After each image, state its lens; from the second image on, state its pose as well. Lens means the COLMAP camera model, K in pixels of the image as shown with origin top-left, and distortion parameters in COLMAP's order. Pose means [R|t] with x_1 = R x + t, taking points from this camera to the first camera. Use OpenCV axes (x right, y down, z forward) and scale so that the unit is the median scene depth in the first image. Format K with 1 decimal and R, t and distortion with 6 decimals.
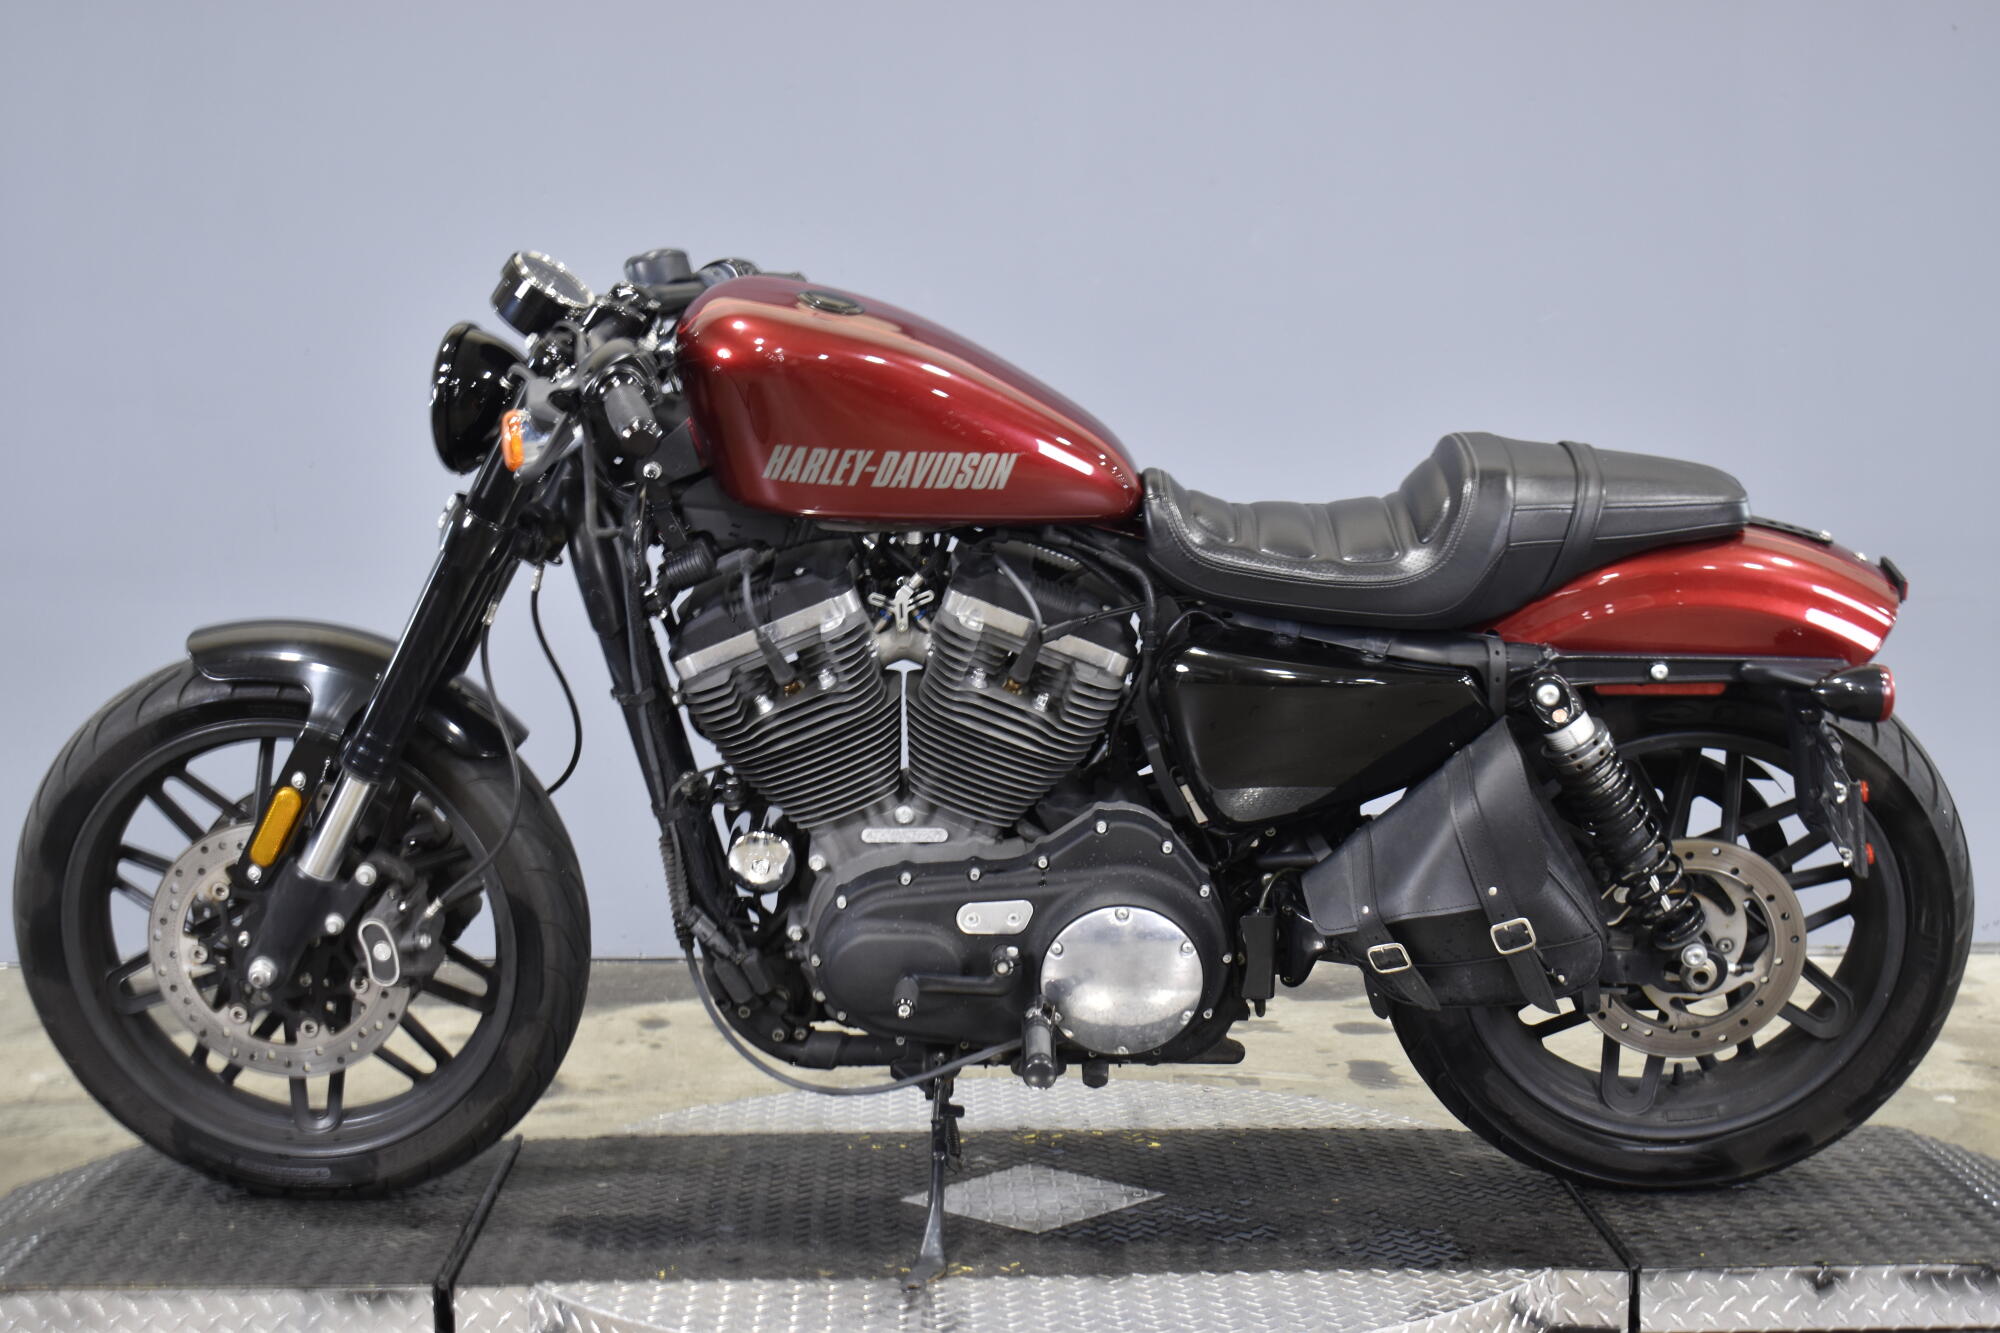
lens RADIAL K [[3307.1, 0, 998.0], [0, 3307.1, 668.7], [0, 0, 1]] dist [0.006420, 0.000000]
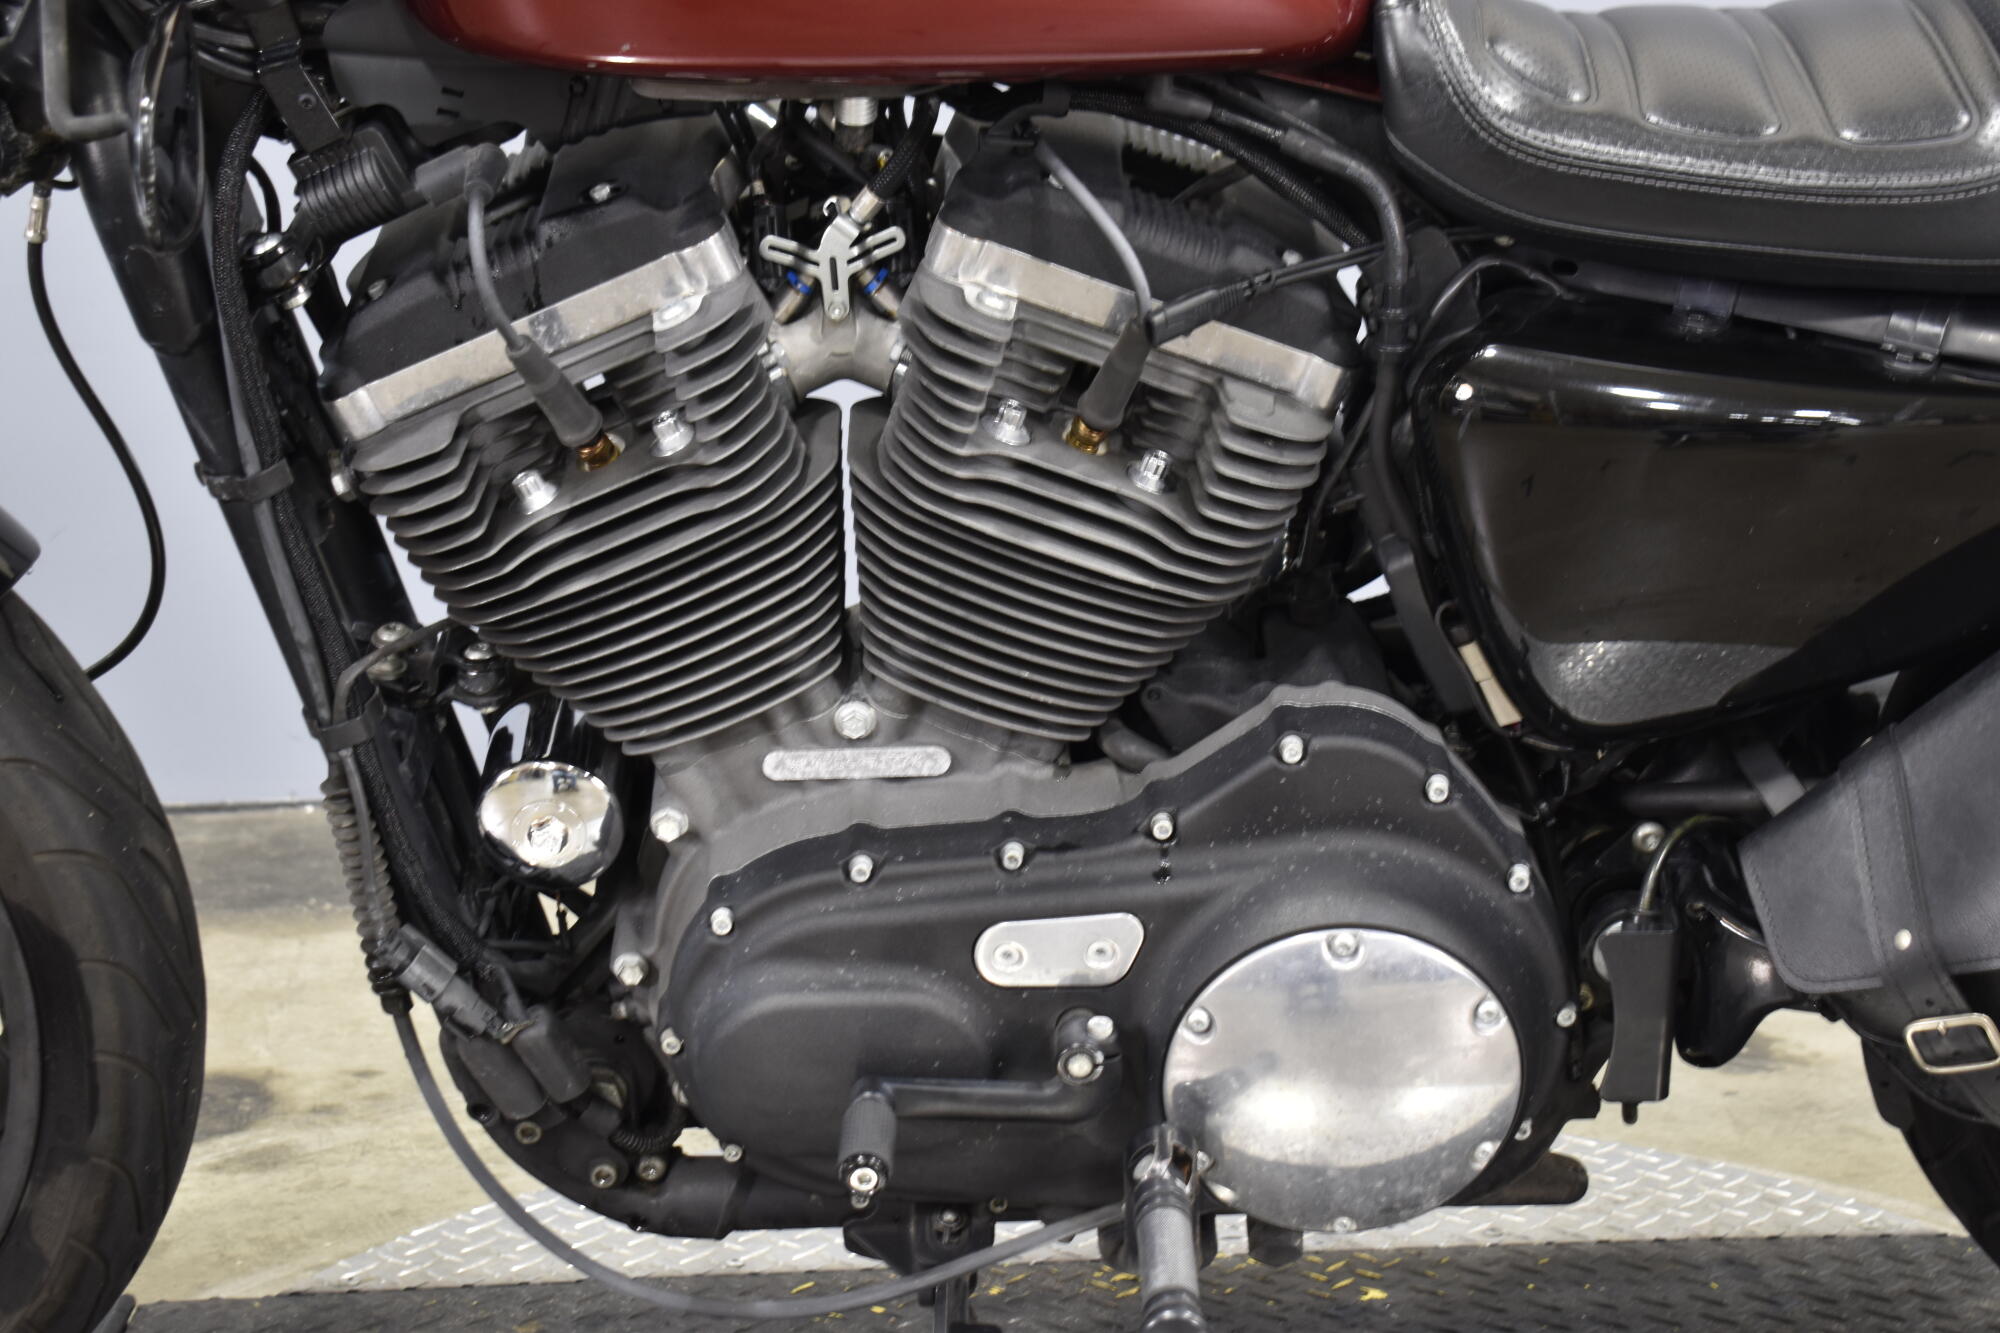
lens RADIAL K [[3899.0, 0, 1017.7], [0, 3899.0, 670.1], [0, 0, 1]] dist [0.047207, 0.000000]
pose [[0.999679, -0.025307, 0.001375, -0.006405], [0.024975, 0.992877, 0.116500, -0.025314], [-0.004314, -0.116429, 0.993190, 0.469263]]
